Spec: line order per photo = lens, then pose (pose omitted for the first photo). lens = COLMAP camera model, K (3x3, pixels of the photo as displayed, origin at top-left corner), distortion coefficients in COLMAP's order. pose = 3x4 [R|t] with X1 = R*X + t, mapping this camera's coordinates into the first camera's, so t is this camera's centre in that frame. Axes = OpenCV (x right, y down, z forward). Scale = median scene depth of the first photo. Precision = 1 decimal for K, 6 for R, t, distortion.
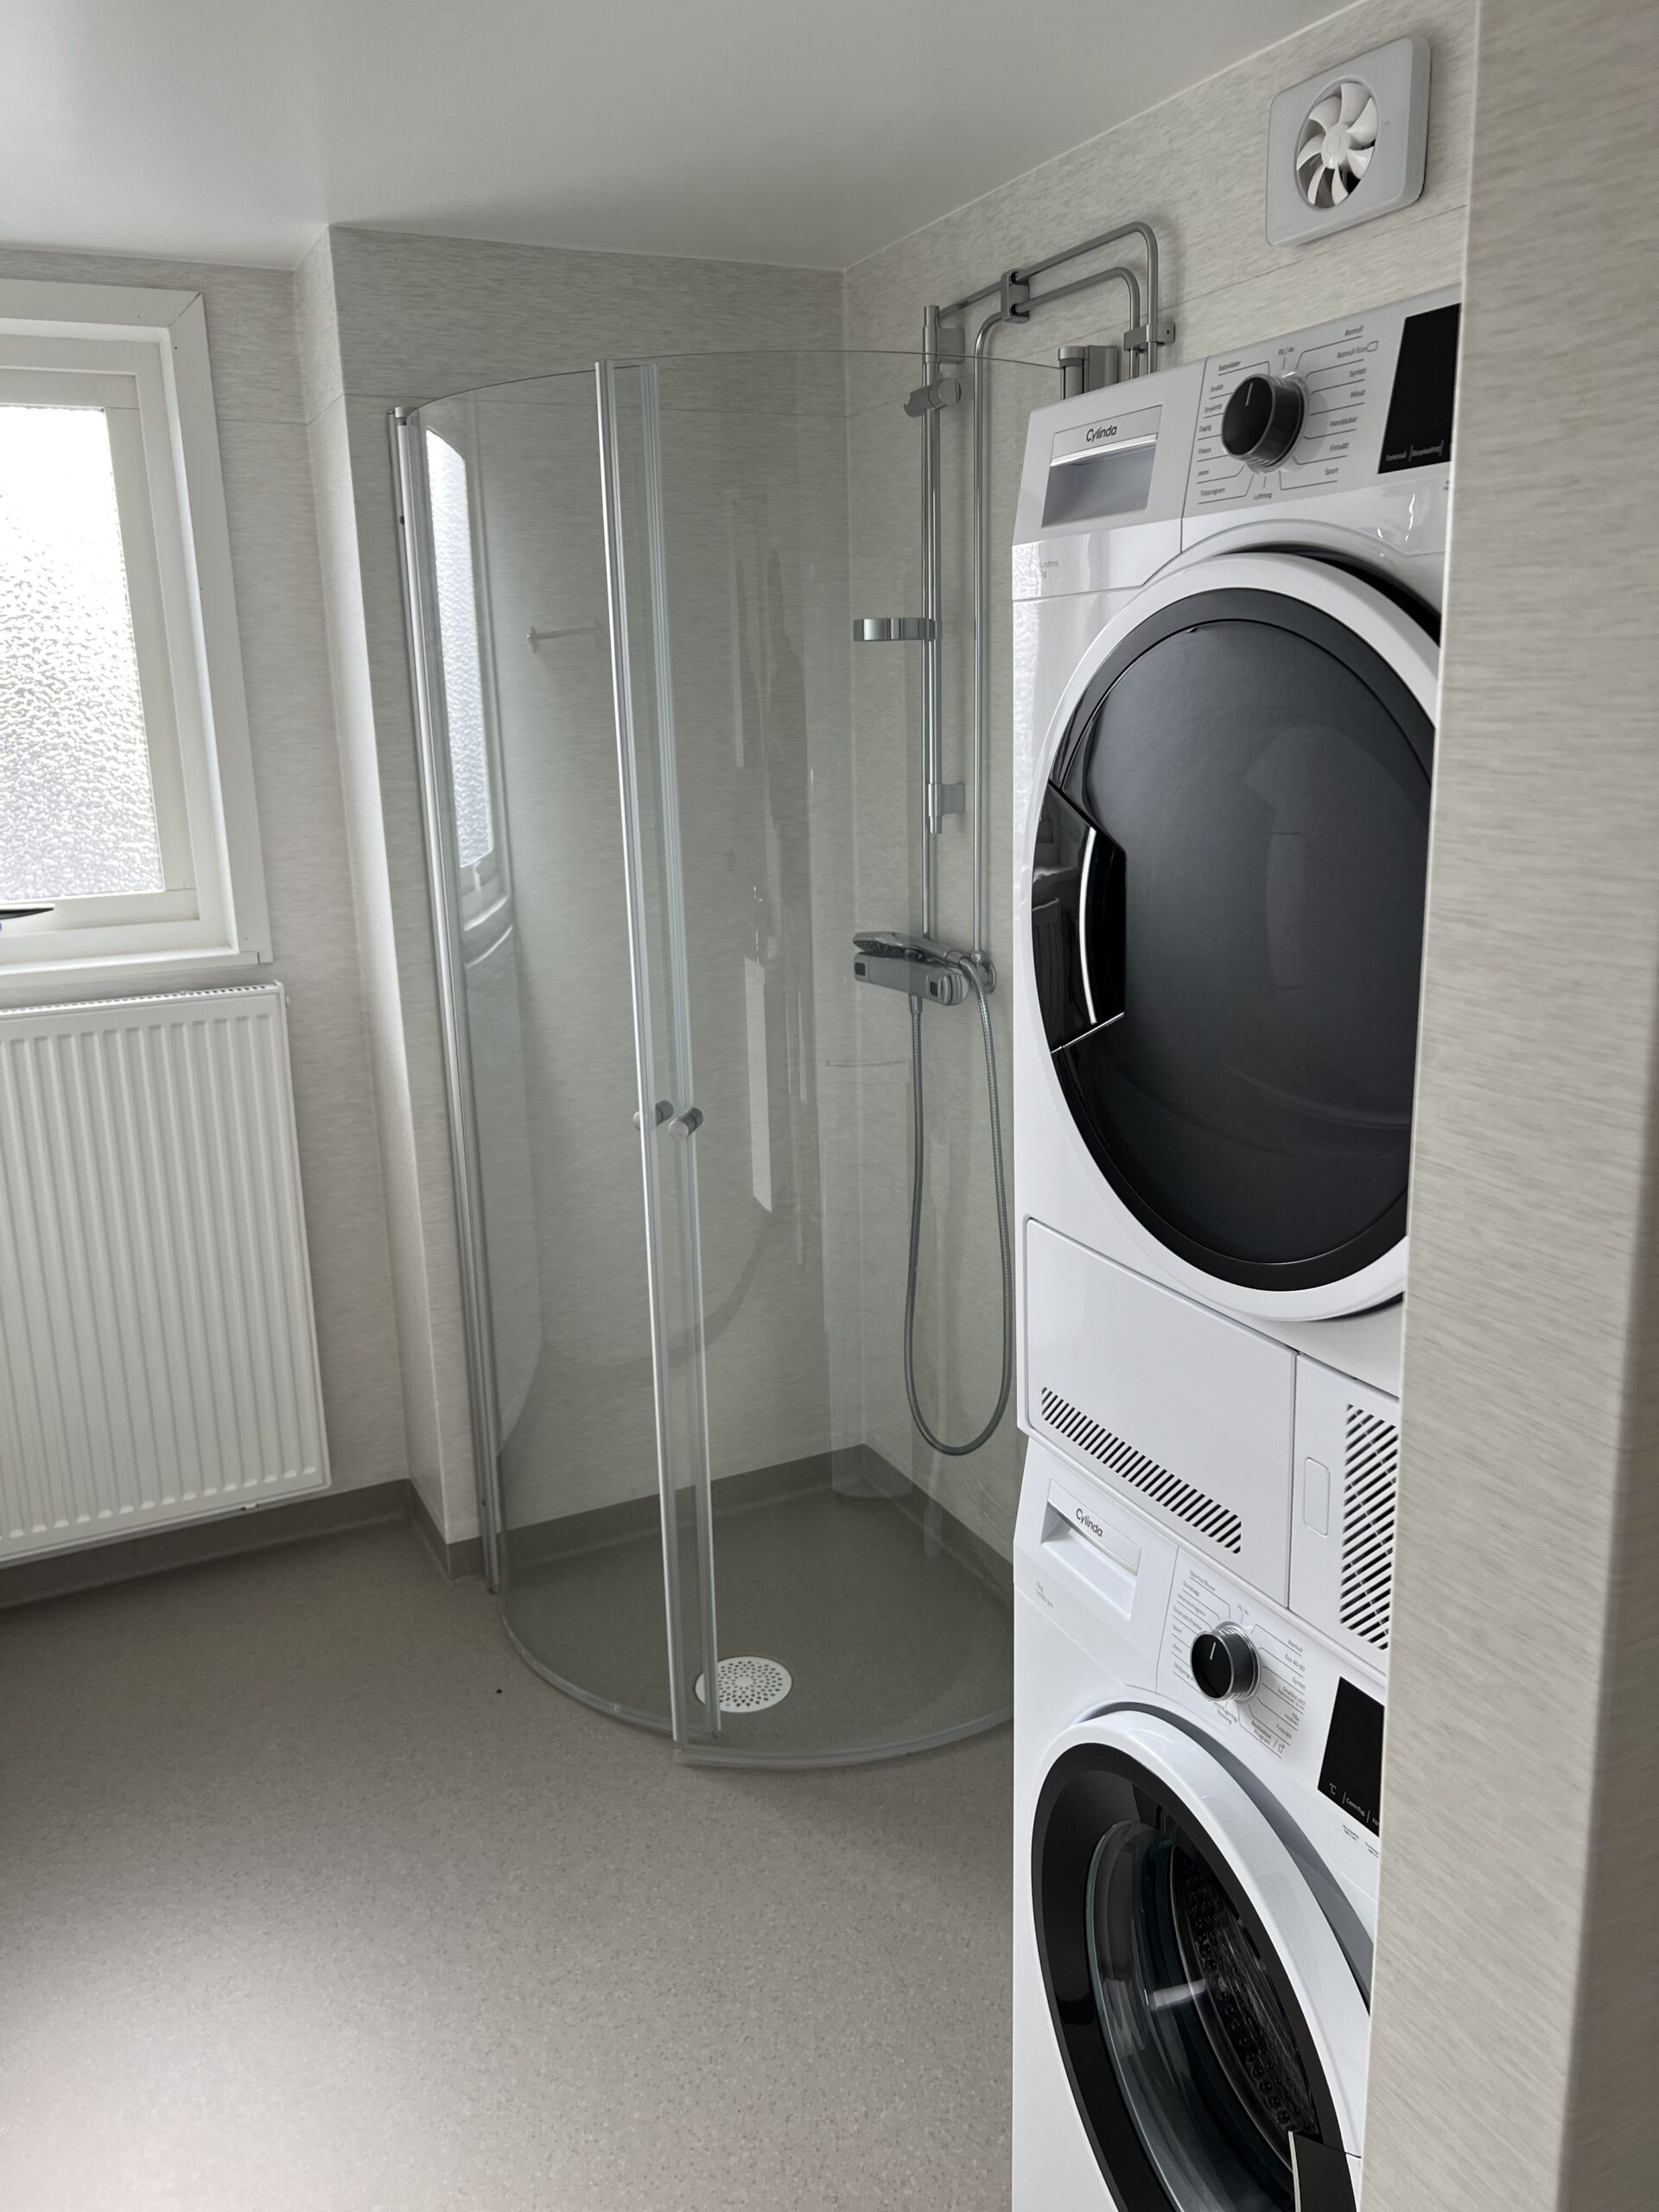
lens RADIAL K [[1698.2, 0, 820.1], [0, 1698.2, 1103.6], [0, 0, 1]] dist [-0.001960, 0.006977]
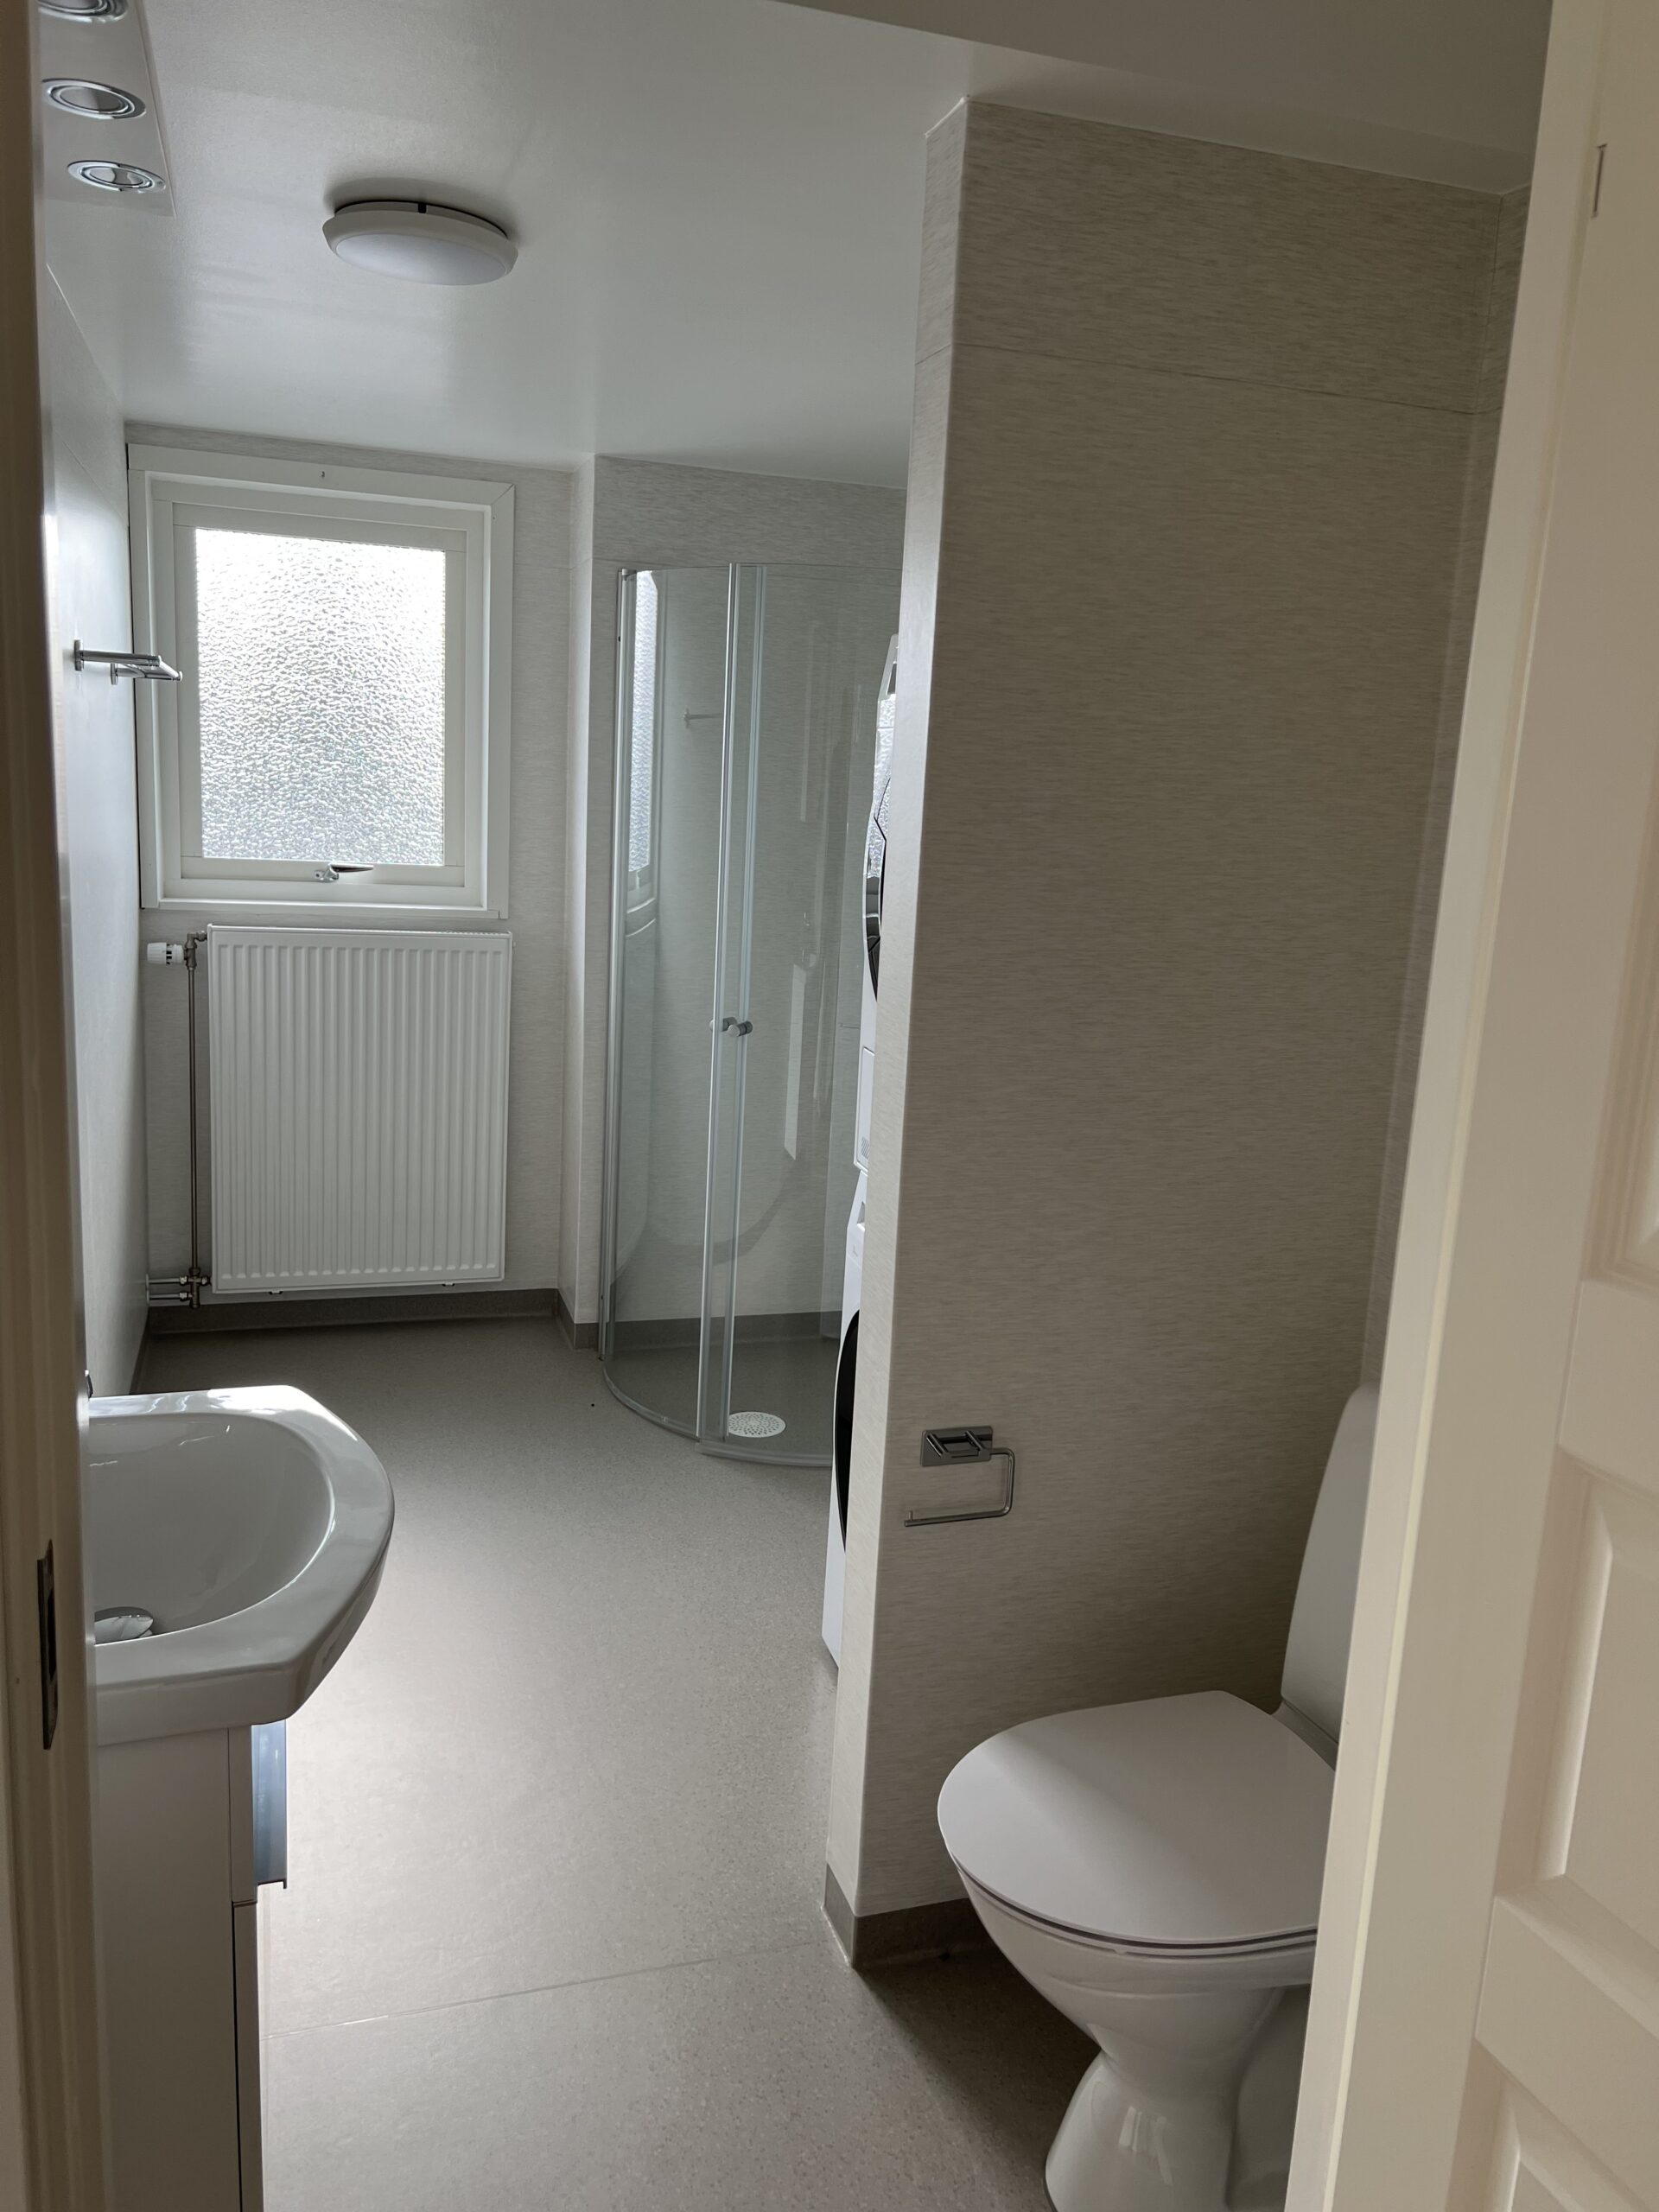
lens RADIAL K [[1698.2, 0, 838.4], [0, 1698.2, 1103.3], [0, 0, 1]] dist [-0.001960, 0.006977]
pose [[0.986546, 0.108009, -0.122724, 0.166397], [-0.112791, 0.993081, -0.032687, 0.094446], [0.118344, 0.046089, 0.991902, -0.441719]]
